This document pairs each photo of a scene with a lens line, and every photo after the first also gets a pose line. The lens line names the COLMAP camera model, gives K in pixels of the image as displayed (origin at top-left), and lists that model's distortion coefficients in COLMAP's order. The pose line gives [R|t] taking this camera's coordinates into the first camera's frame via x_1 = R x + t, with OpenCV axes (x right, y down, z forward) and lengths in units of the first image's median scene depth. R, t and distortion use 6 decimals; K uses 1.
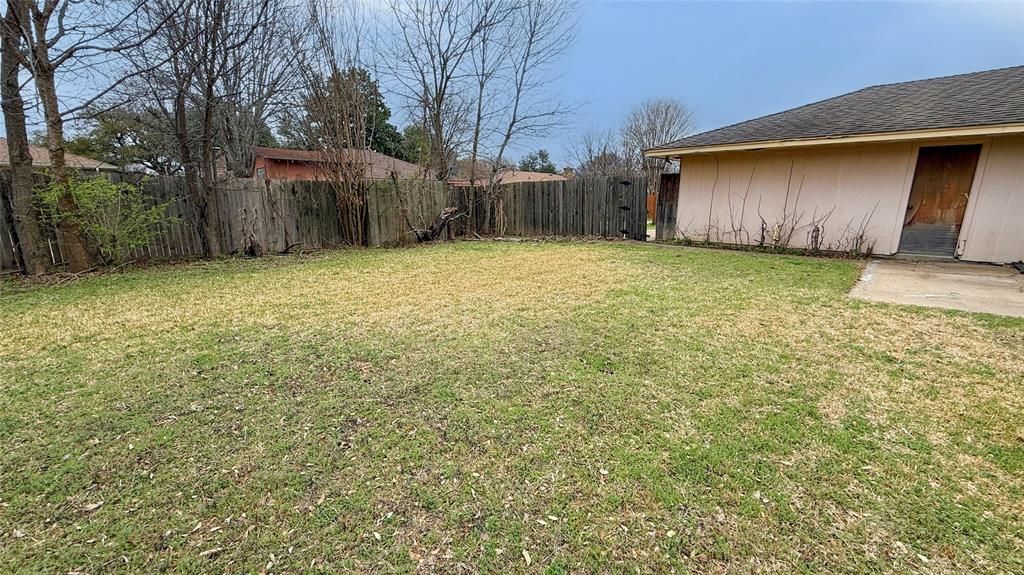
lens RADIAL K [[411.8, 0, 513.6], [0, 411.8, 289.2], [0, 0, 1]] dist [0.000664, -0.000211]
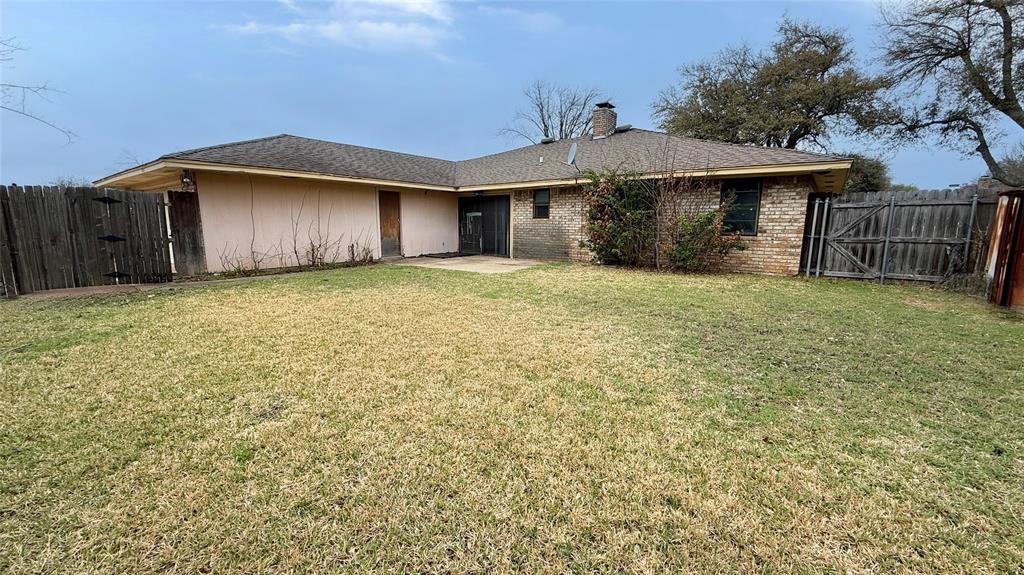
lens RADIAL K [[411.8, 0, 511.8], [0, 411.8, 286.5], [0, 0, 1]] dist [0.000664, -0.000211]
pose [[-0.098331, -0.154224, 0.983131, -0.621187], [0.222329, 0.959543, 0.172761, -0.137067], [-0.970000, 0.235567, -0.060064, 0.631693]]
